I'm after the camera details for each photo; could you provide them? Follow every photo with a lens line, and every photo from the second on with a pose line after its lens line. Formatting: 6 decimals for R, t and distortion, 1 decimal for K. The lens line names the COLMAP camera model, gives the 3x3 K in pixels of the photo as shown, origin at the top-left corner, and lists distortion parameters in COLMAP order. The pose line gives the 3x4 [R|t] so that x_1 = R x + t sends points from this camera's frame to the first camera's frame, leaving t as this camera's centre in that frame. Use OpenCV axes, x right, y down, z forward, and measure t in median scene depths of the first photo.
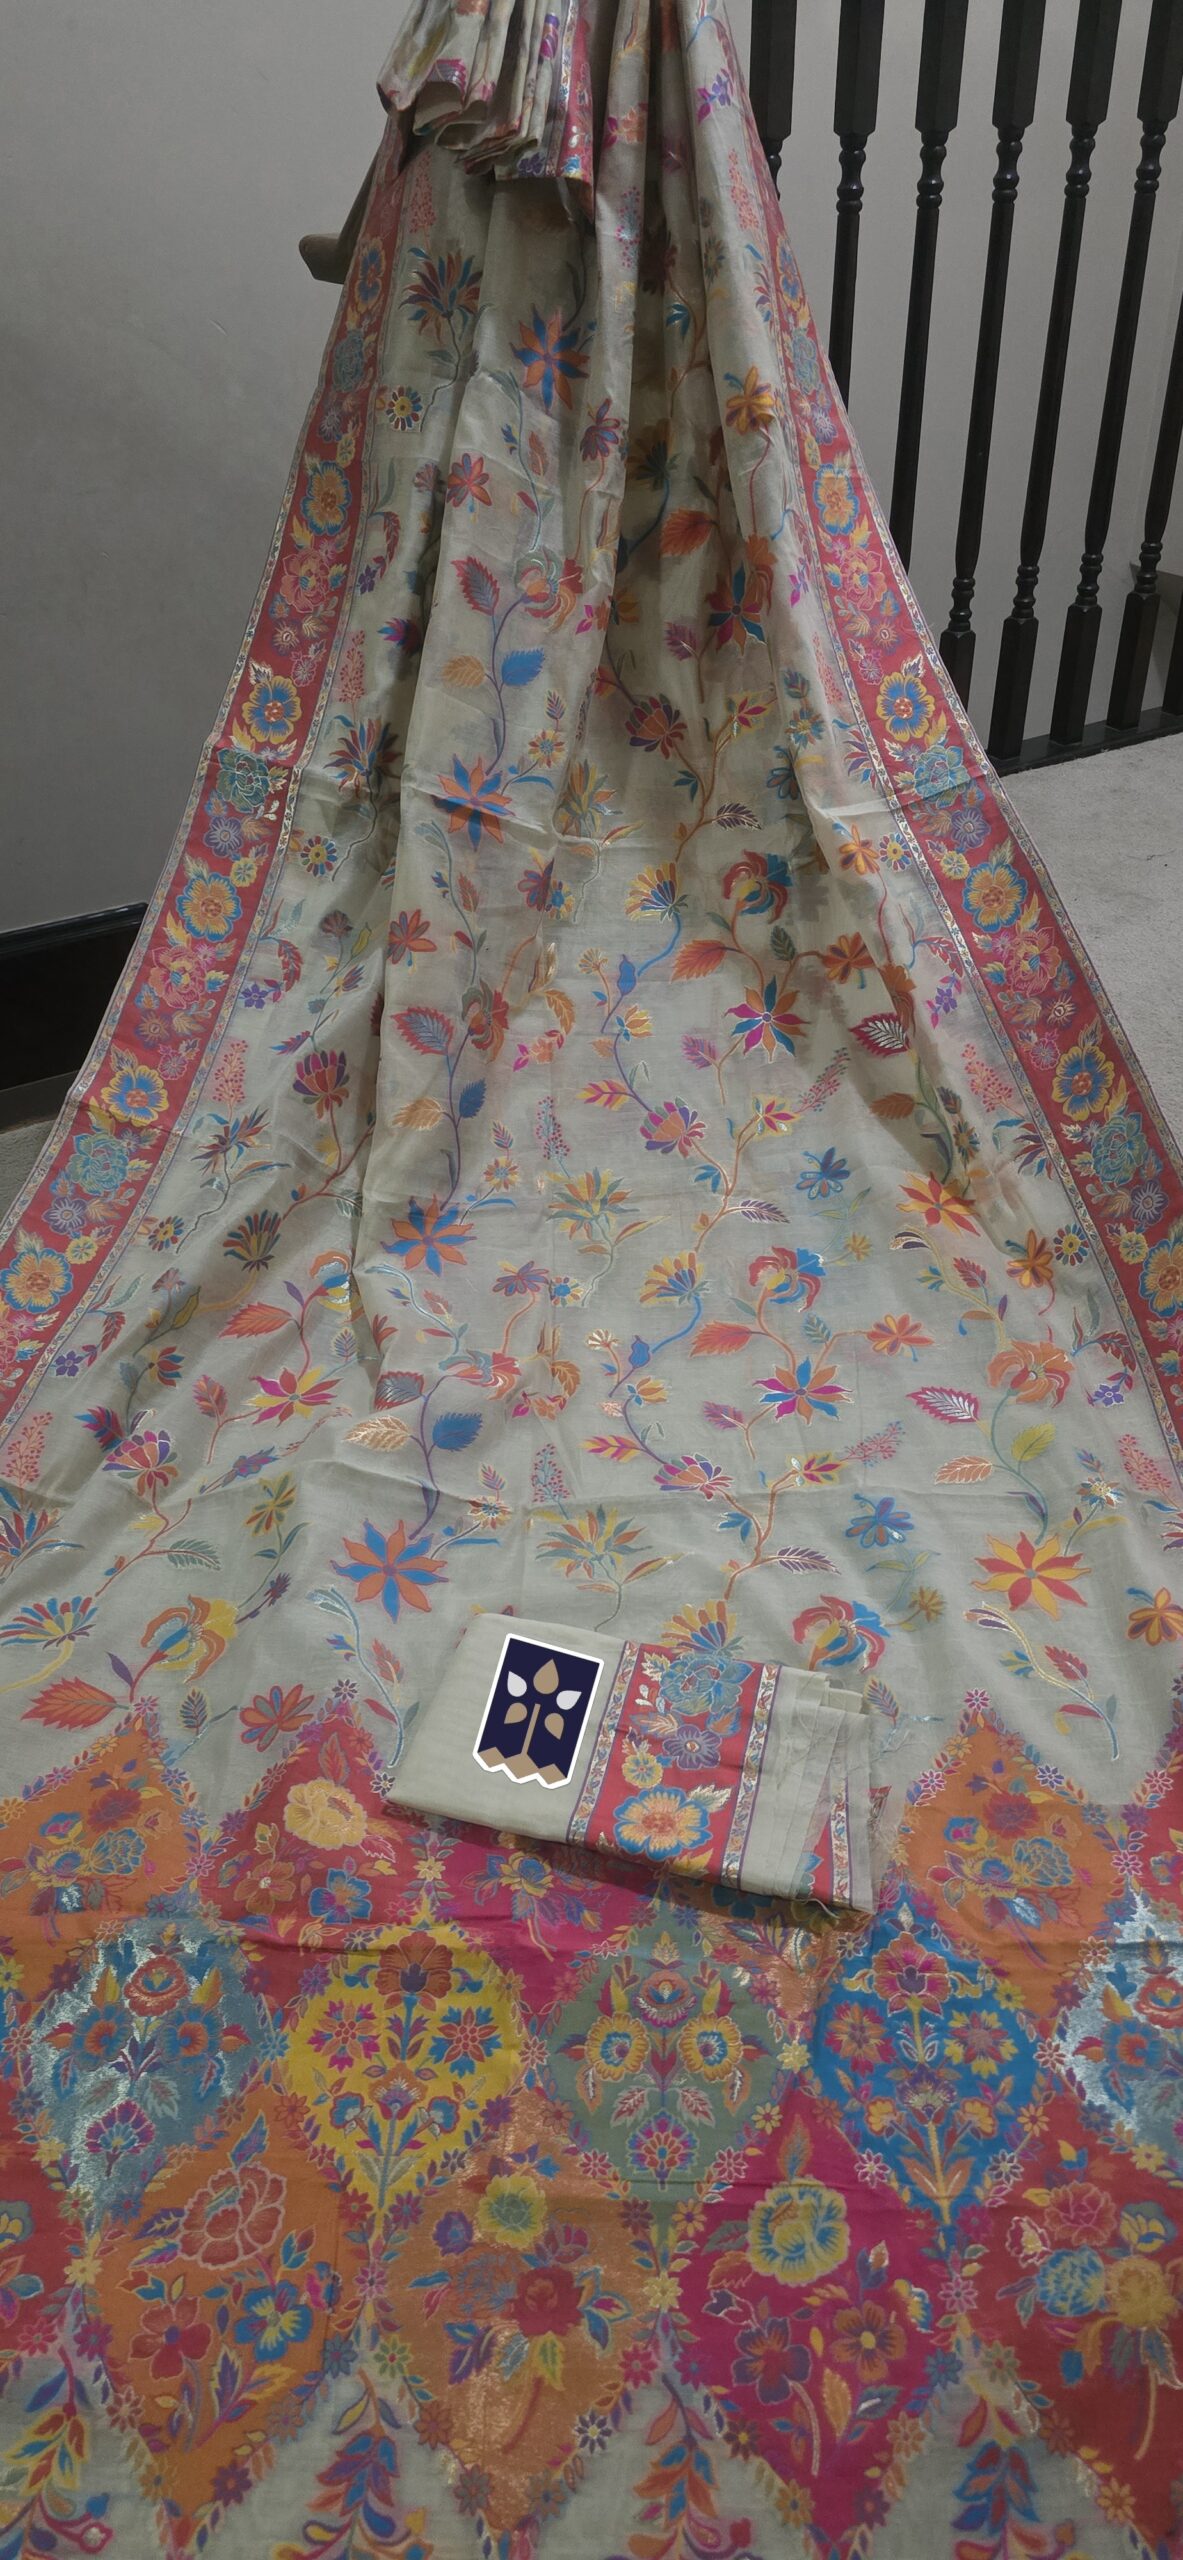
lens RADIAL K [[1819.8, 0, 569.9], [0, 1819.8, 1275.5], [0, 0, 1]] dist [0.096658, -0.135399]
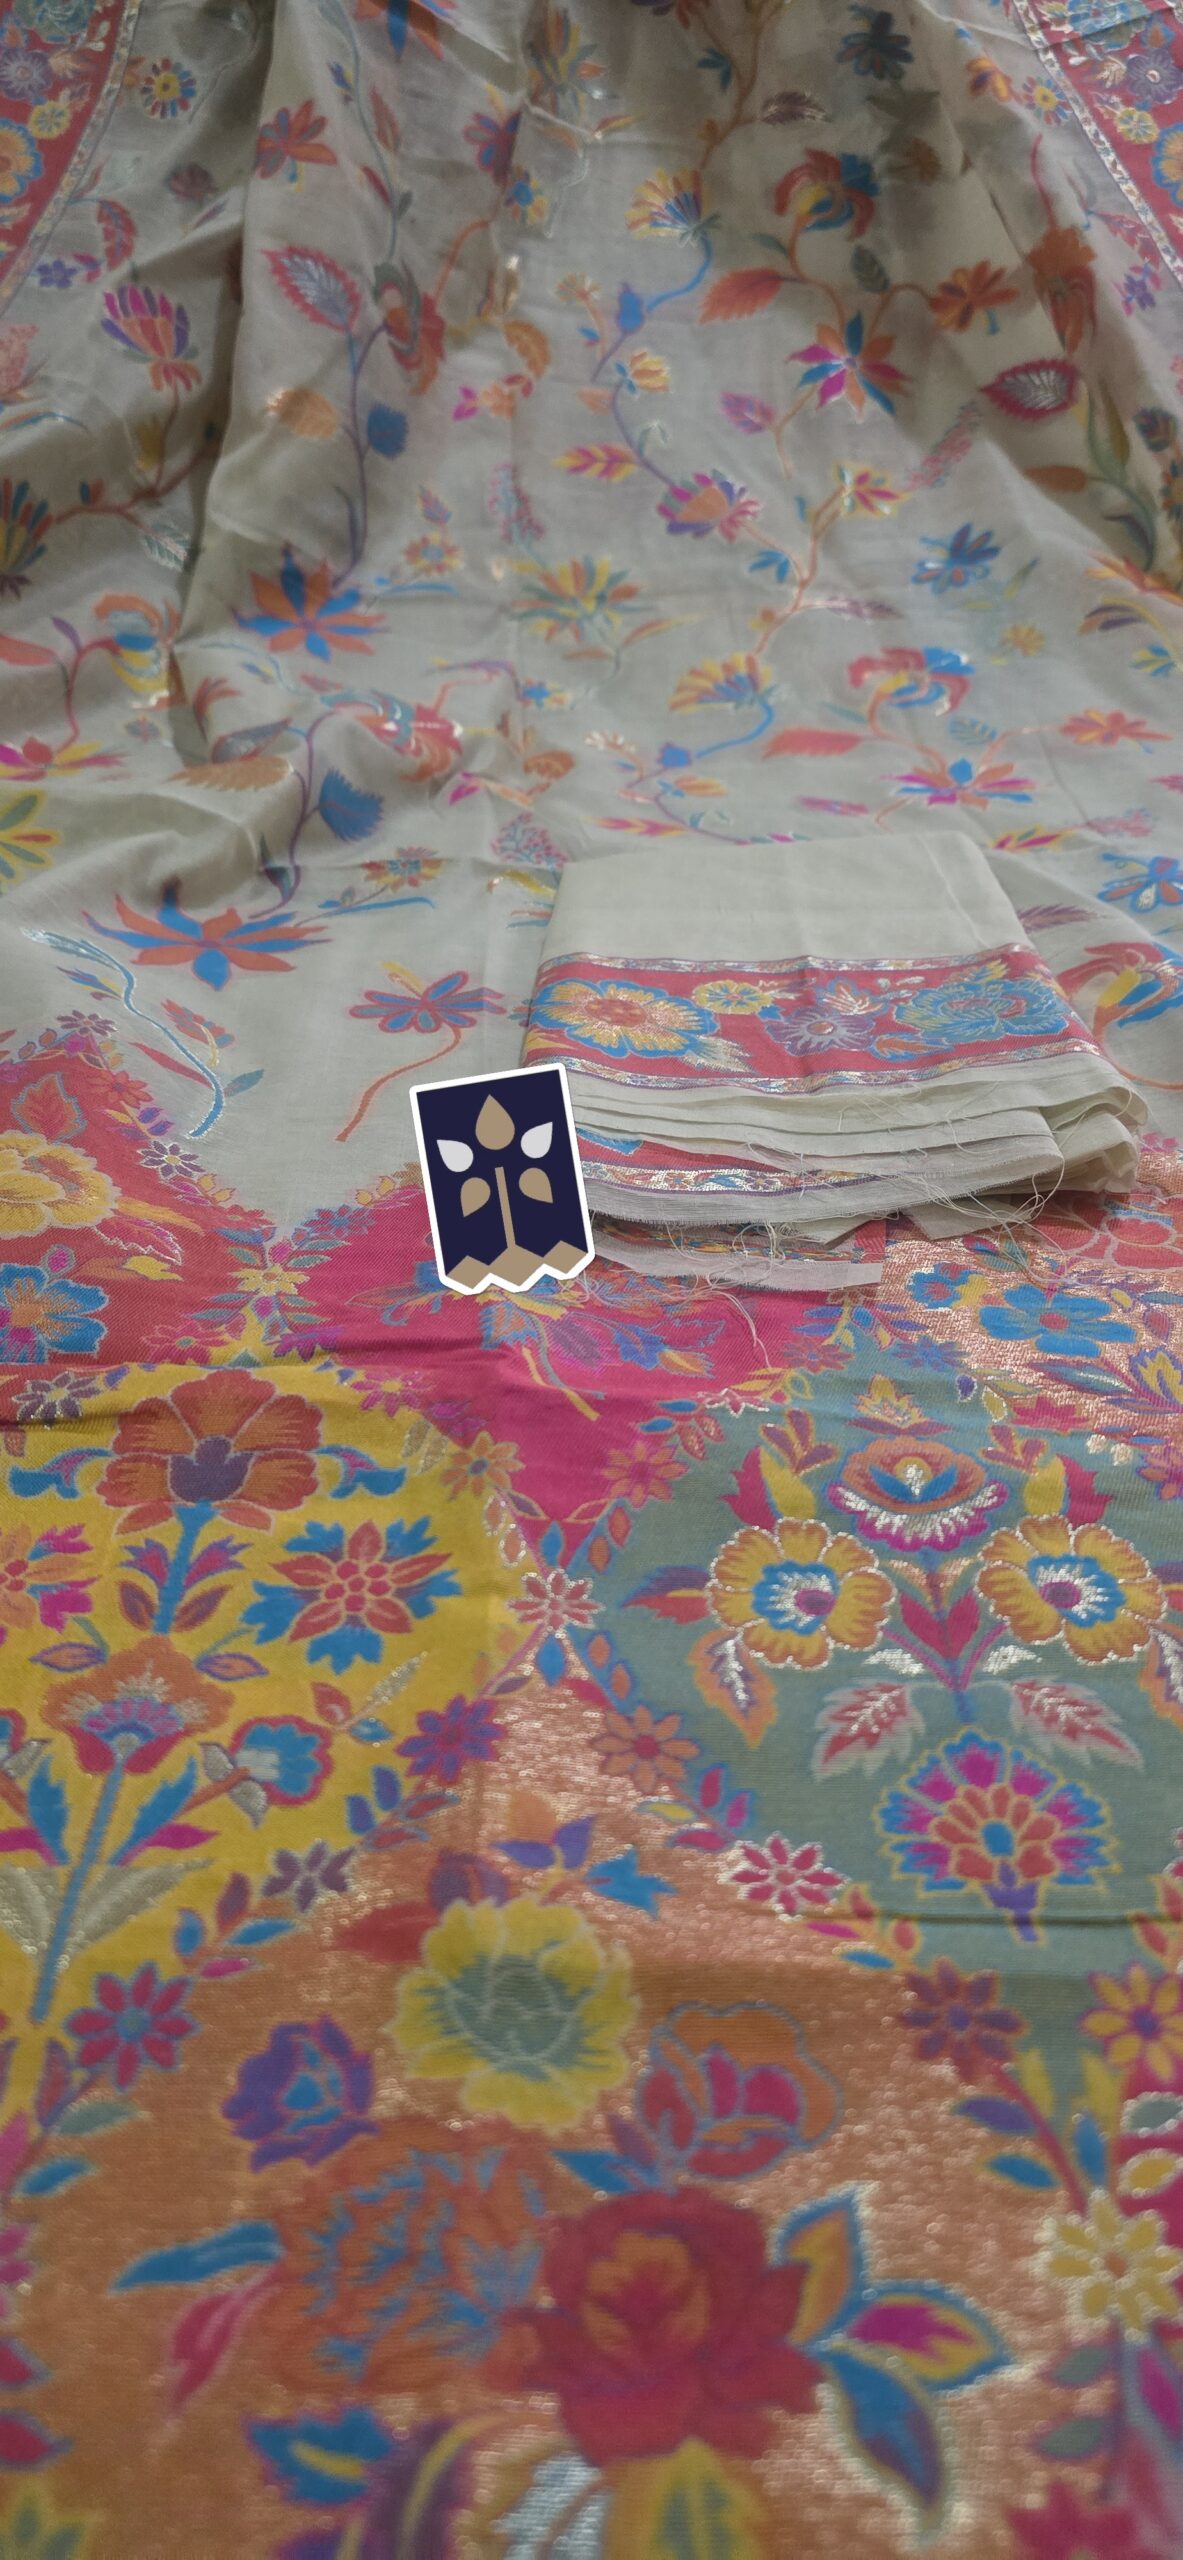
lens RADIAL K [[1770.8, 0, 607.8], [0, 1770.8, 1278.3], [0, 0, 1]] dist [0.057158, -0.063743]
pose [[0.997145, 0.005842, 0.075287, -0.026322], [0.003070, 0.993042, -0.117718, 0.295535], [-0.075450, 0.117613, 0.990189, 0.496813]]
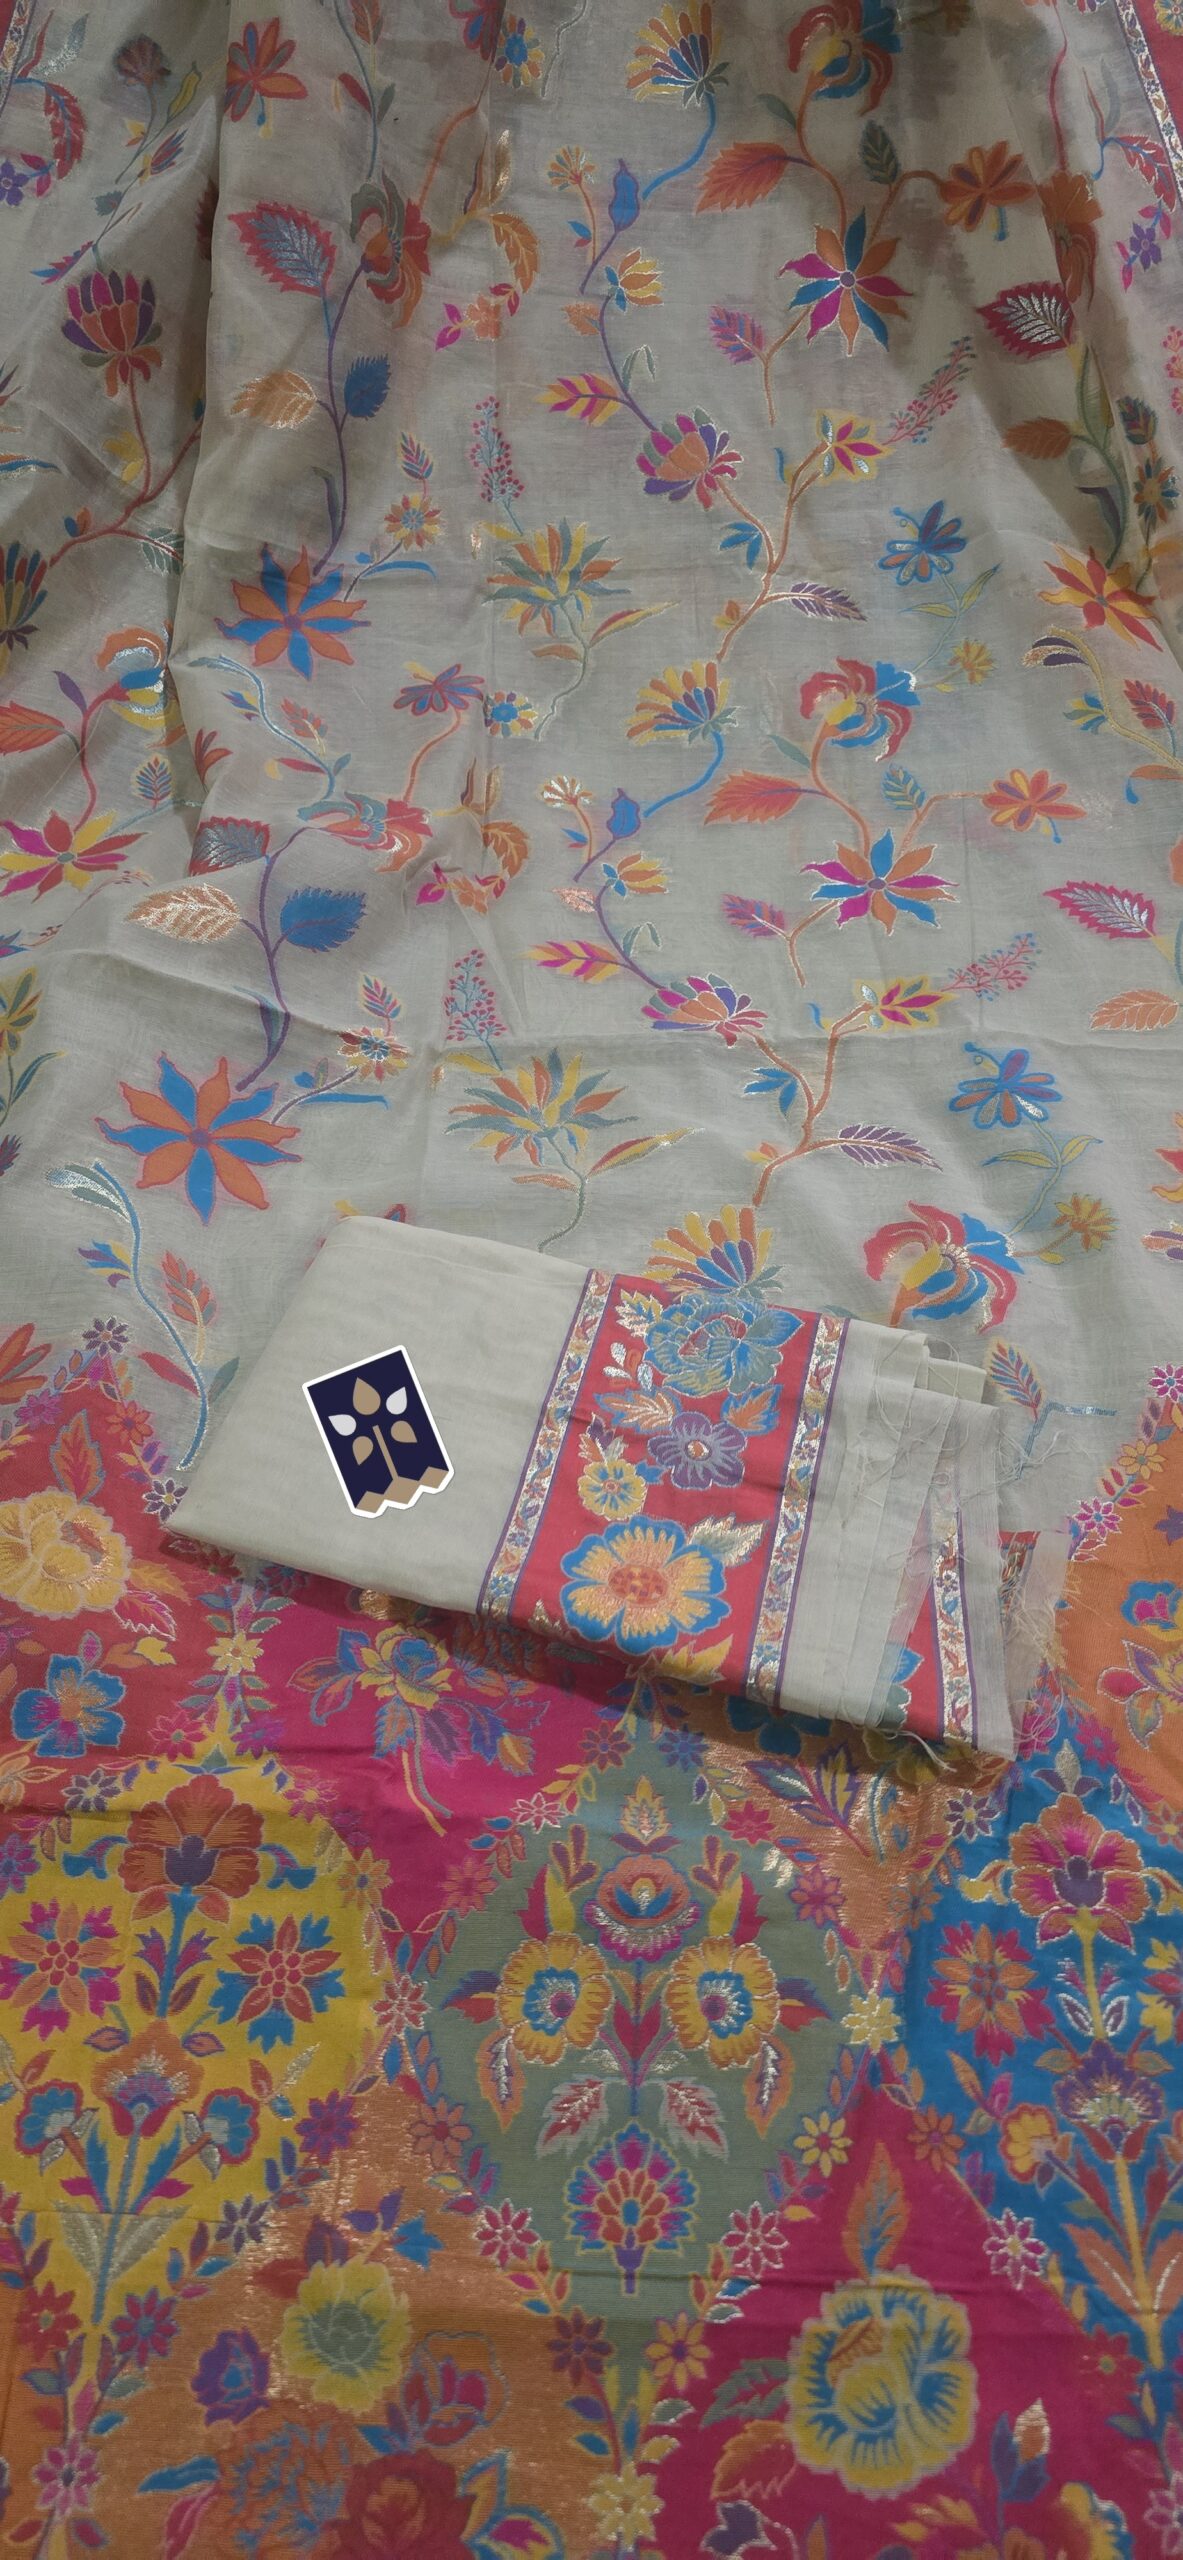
lens RADIAL K [[1770.8, 0, 607.8], [0, 1770.8, 1278.3], [0, 0, 1]] dist [0.057158, -0.063743]
pose [[0.998169, 0.029925, 0.052562, 0.005392], [-0.041146, 0.972916, 0.227468, 0.063660], [-0.044331, -0.229214, 0.972366, 0.391106]]
